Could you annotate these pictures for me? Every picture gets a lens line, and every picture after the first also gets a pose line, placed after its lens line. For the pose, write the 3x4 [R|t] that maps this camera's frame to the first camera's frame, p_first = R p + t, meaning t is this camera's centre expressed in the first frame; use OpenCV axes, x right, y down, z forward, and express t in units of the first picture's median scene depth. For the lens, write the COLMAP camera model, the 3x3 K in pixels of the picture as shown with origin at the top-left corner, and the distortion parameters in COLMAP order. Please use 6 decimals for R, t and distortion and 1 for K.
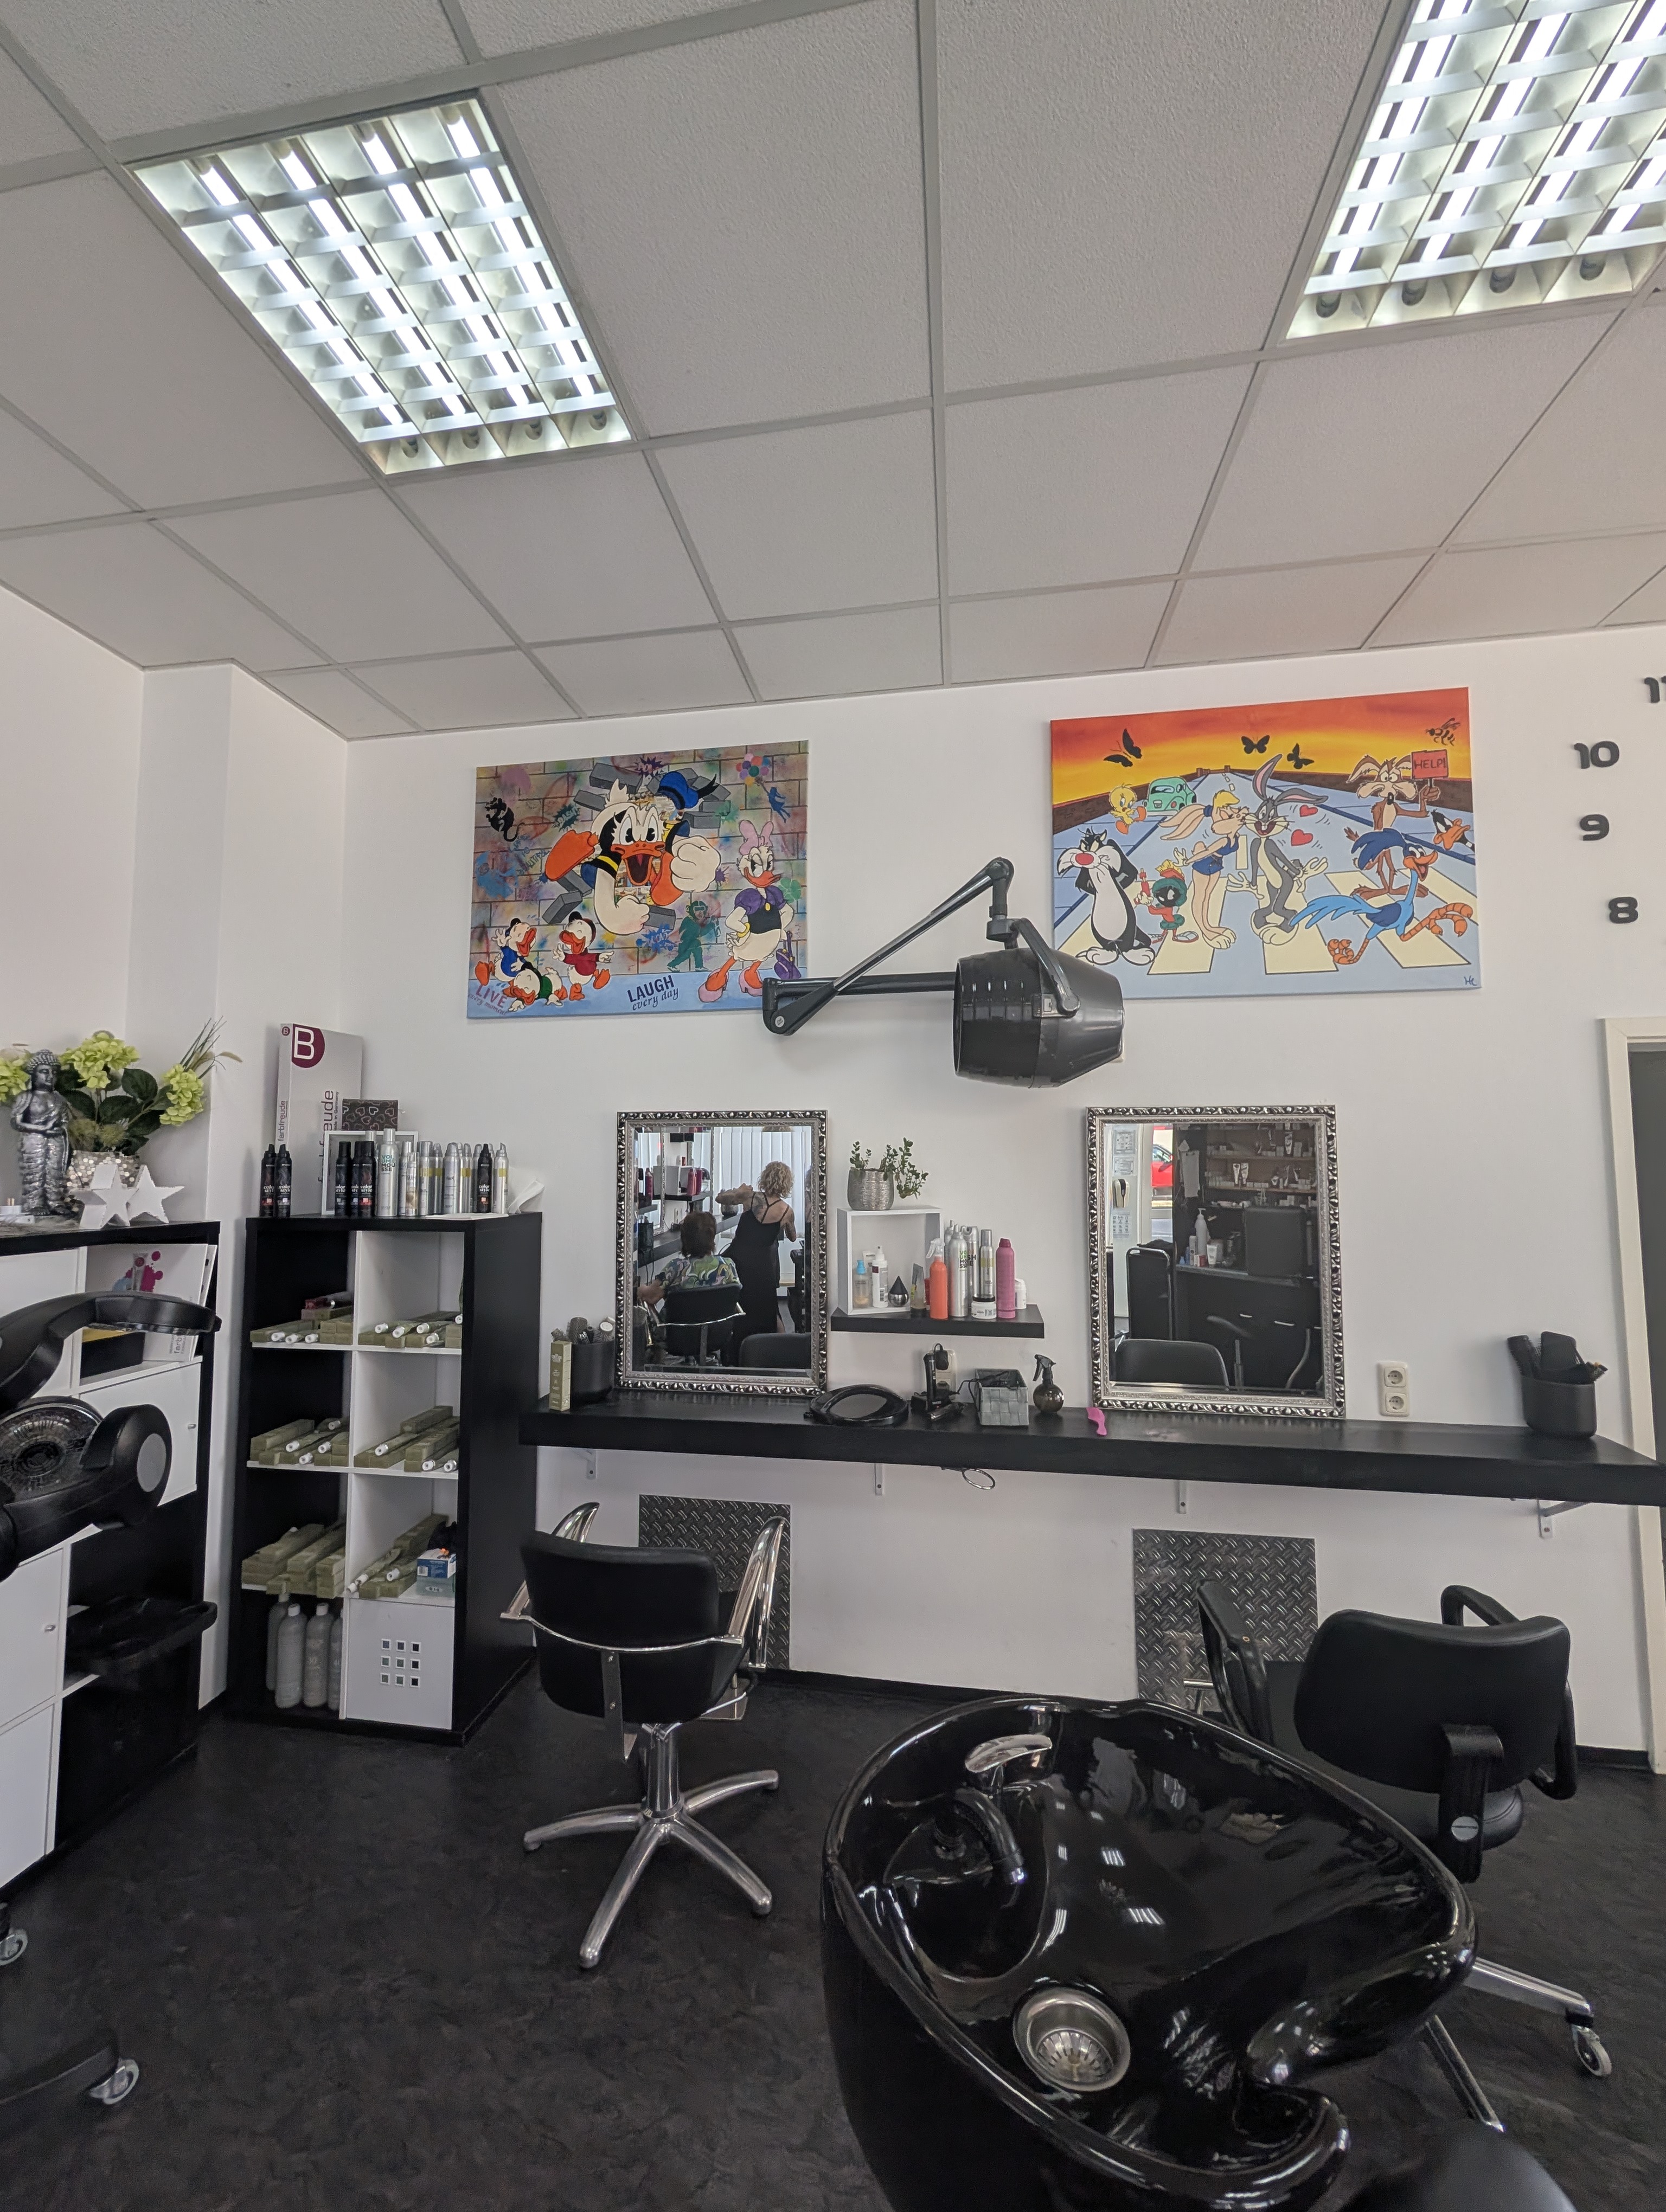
lens RADIAL K [[810.6, 0, 831.6], [0, 810.6, 1101.8], [0, 0, 1]] dist [-0.002516, -0.000010]
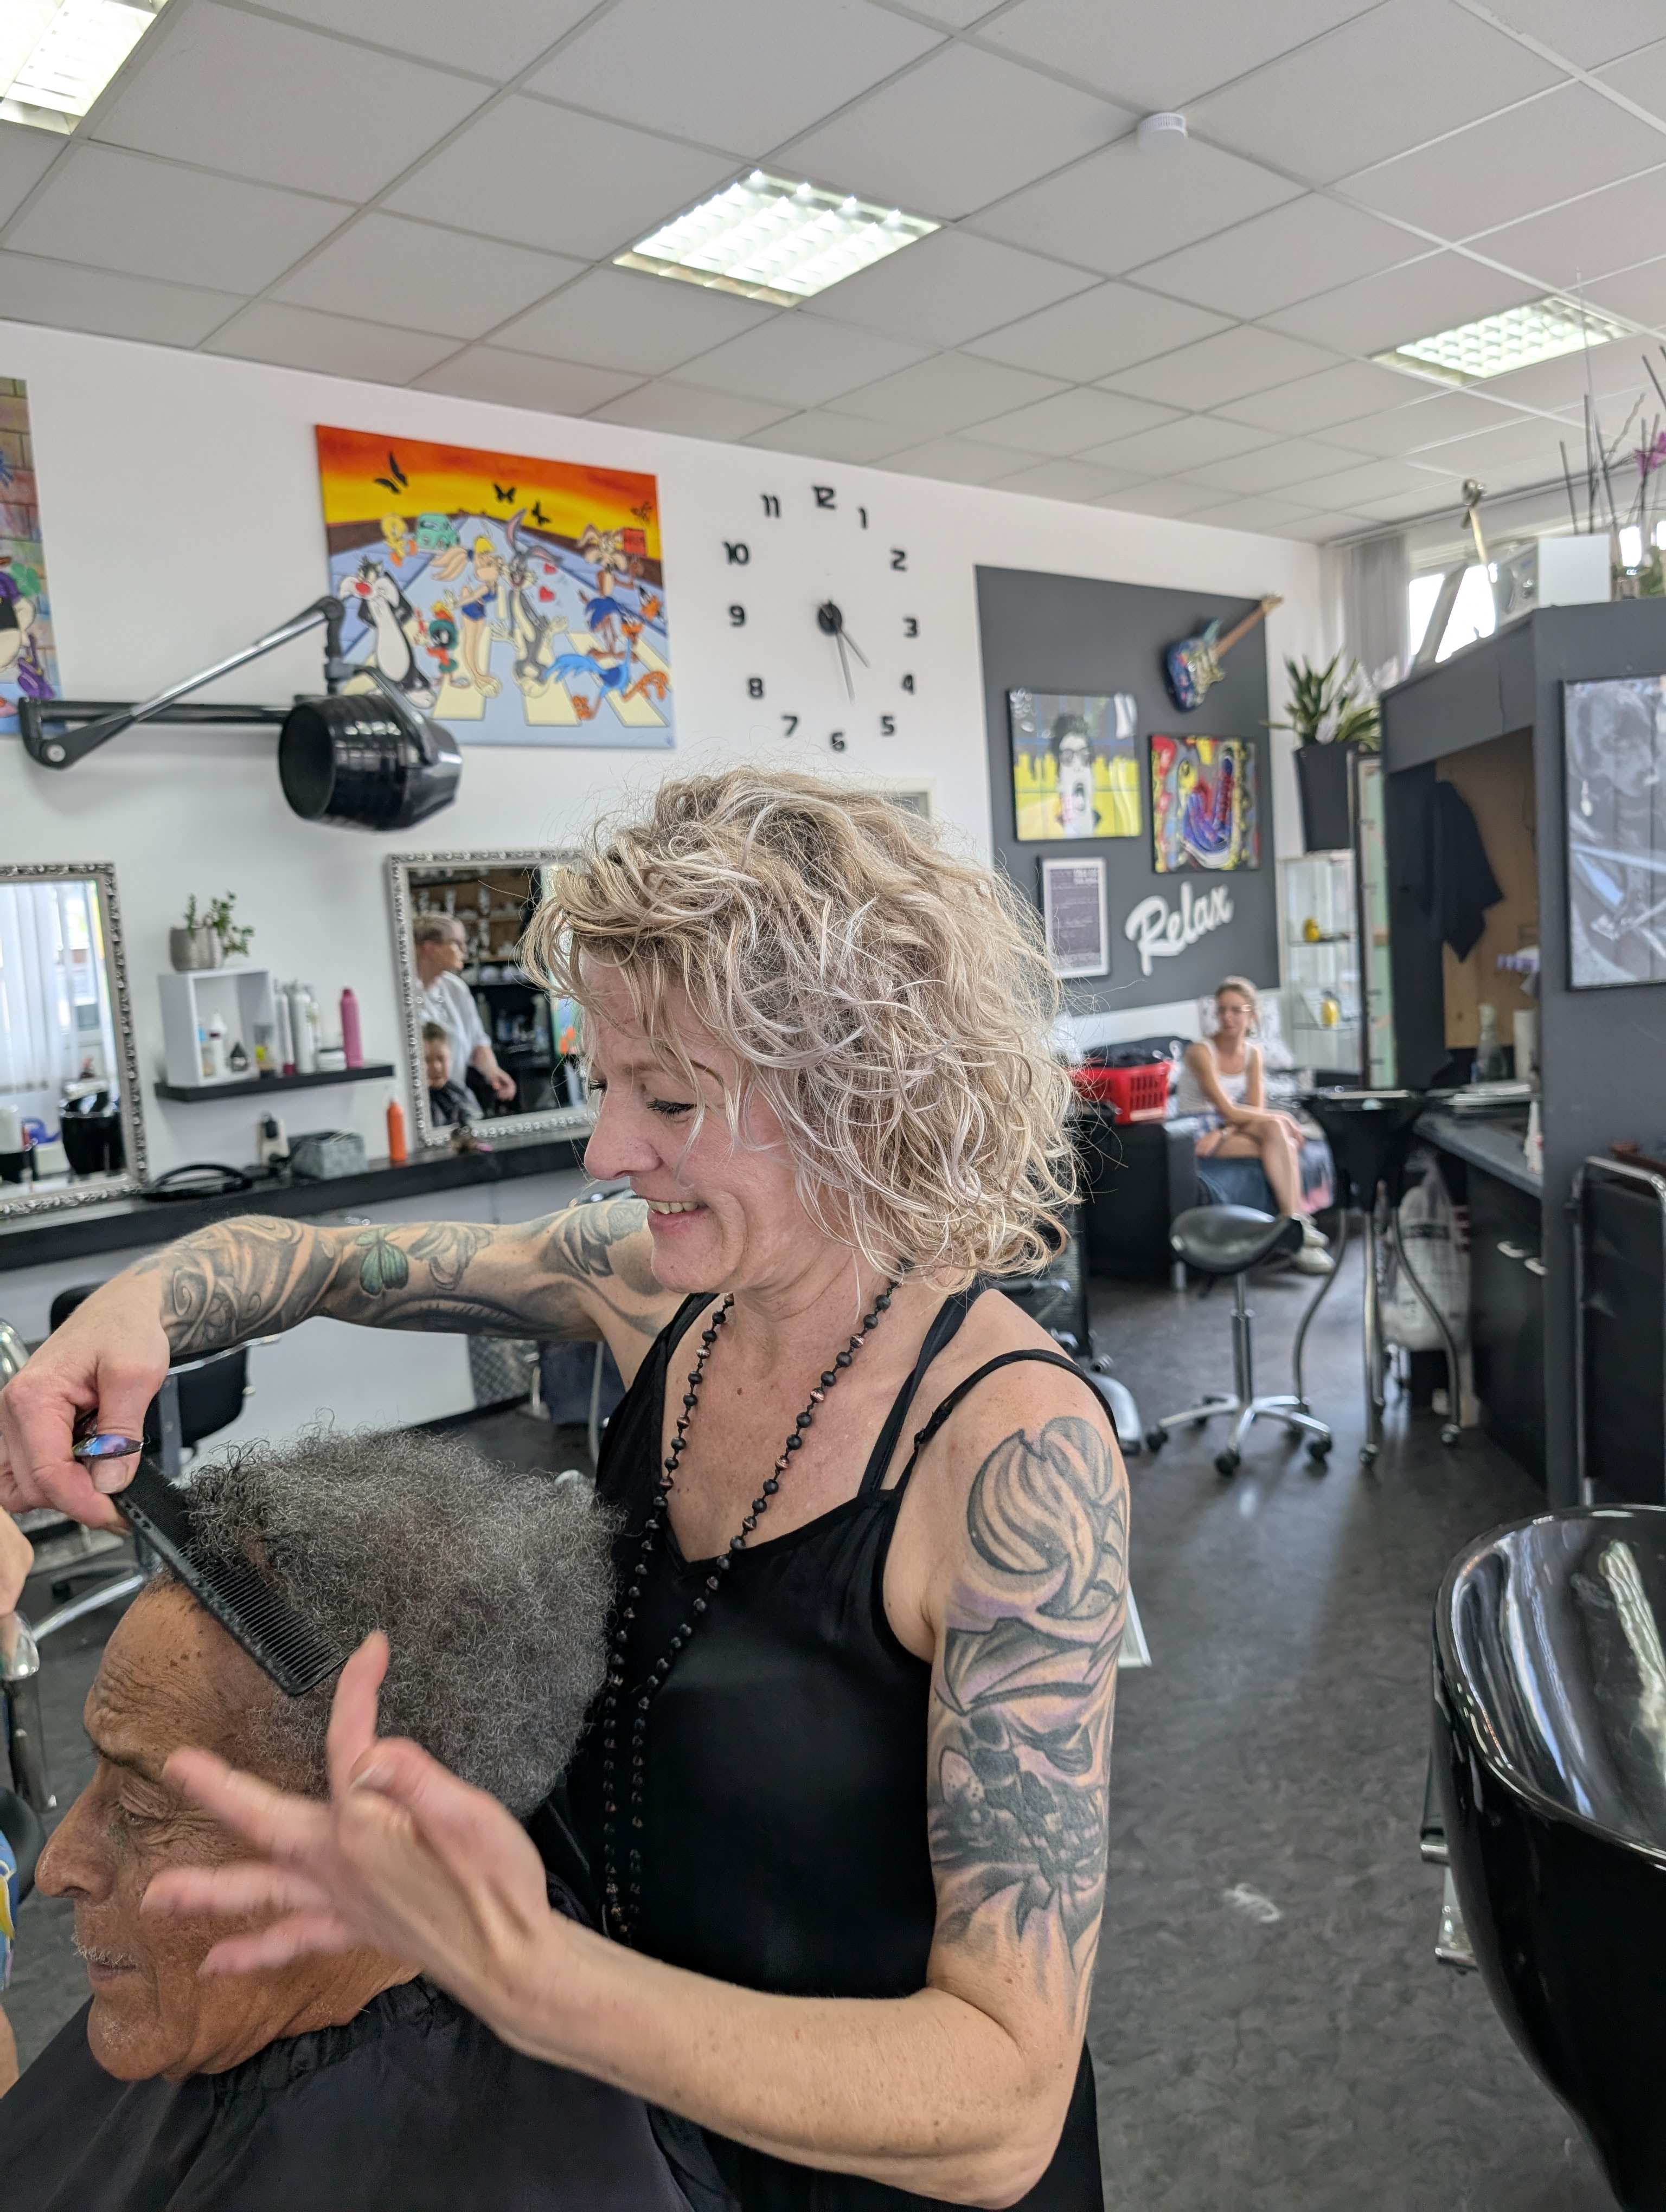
lens RADIAL K [[1608.7, 0, 829.8], [0, 1608.7, 1103.7], [0, 0, 1]] dist [-0.004571, 0.000478]
pose [[0.639451, -0.131759, 0.757457, -0.868552], [0.021360, 0.987870, 0.153807, 0.018548], [-0.768535, -0.082173, 0.634509, -0.680546]]
